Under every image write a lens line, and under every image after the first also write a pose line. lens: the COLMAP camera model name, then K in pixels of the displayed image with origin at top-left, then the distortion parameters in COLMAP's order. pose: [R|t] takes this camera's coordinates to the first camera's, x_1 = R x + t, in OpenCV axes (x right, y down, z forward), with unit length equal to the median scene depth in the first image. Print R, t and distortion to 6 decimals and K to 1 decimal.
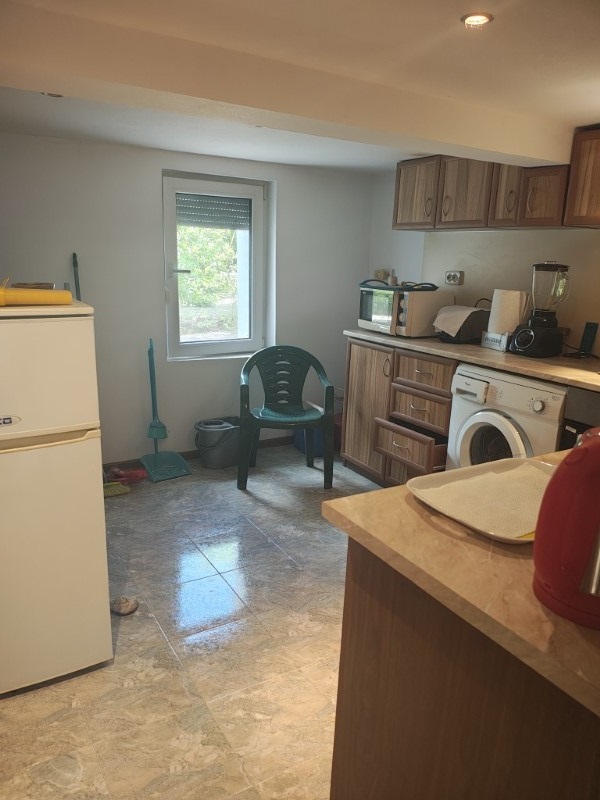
lens RADIAL K [[583.9, 0, 298.2], [0, 583.9, 402.6], [0, 0, 1]] dist [0.071796, -0.132197]
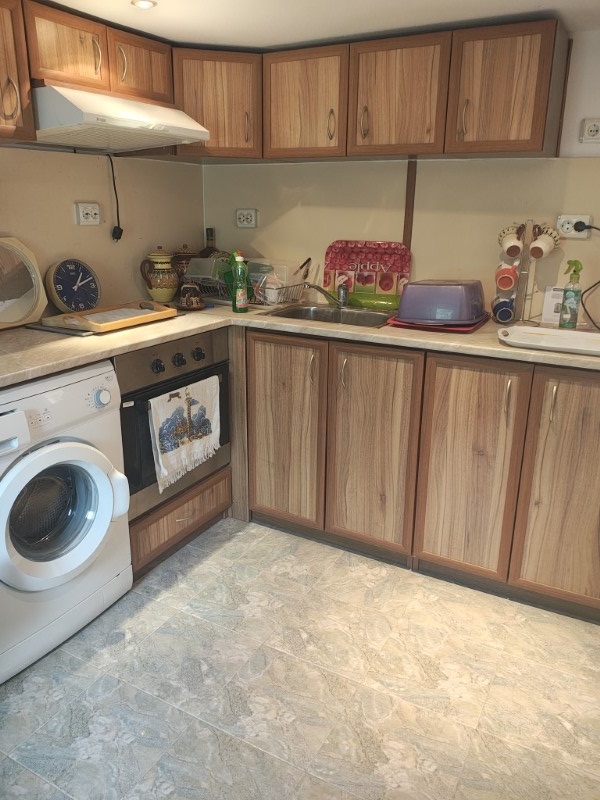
lens RADIAL K [[656.4, 0, 300.3], [0, 656.4, 402.2], [0, 0, 1]] dist [-0.000808, -0.003462]
pose [[-0.533107, -0.282110, 0.797628, -0.301110], [0.182365, 0.882292, 0.433940, -0.242016], [-0.826160, 0.376796, -0.418909, 0.933683]]
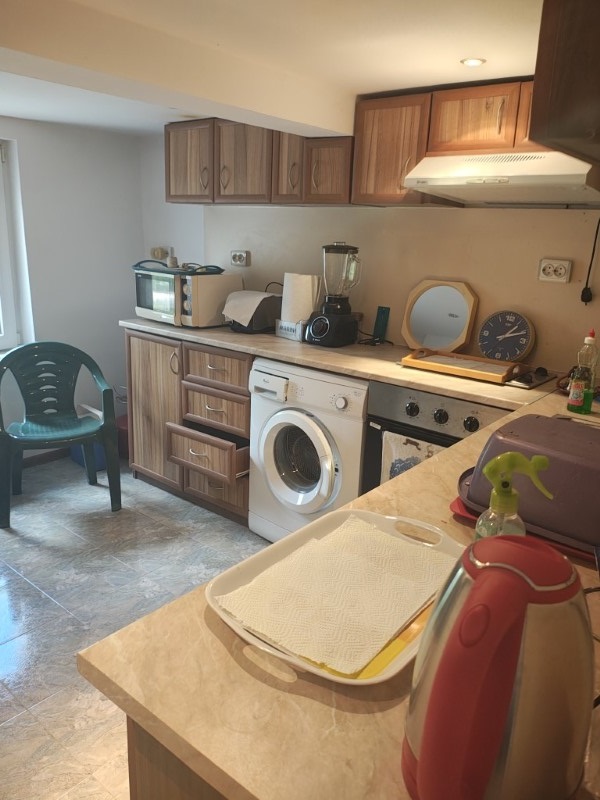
lens RADIAL K [[600.3, 0, 298.1], [0, 600.3, 402.7], [0, 0, 1]] dist [0.059717, -0.110509]
pose [[0.939321, -0.091565, 0.330594, 0.027341], [0.077606, 0.995454, 0.055210, -0.043104], [-0.334147, -0.026204, 0.942157, 0.112028]]
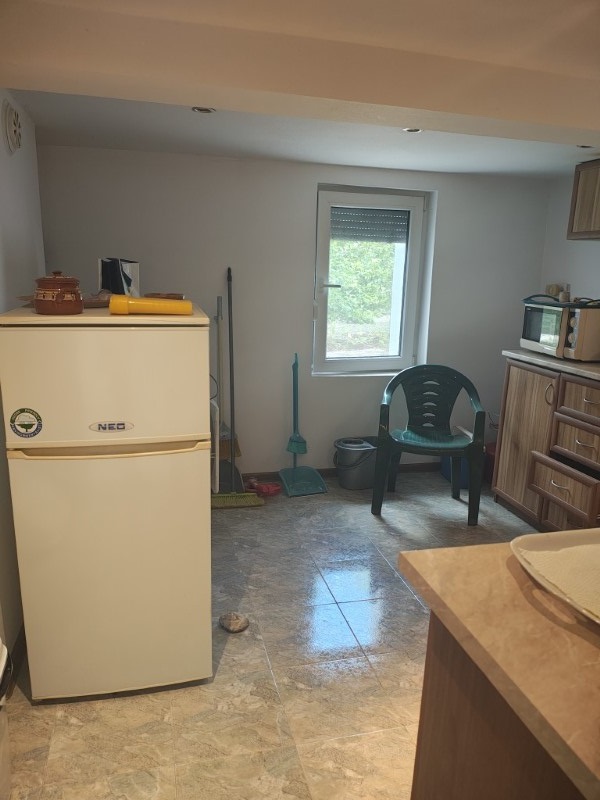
lens RADIAL K [[589.3, 0, 300.0], [0, 589.3, 402.9], [0, 0, 1]] dist [0.058117, -0.116956]
pose [[0.959150, 0.059413, -0.276589, 0.045791], [-0.067492, 0.997524, -0.019774, -0.005311], [0.274730, 0.037633, 0.960785, 0.053049]]
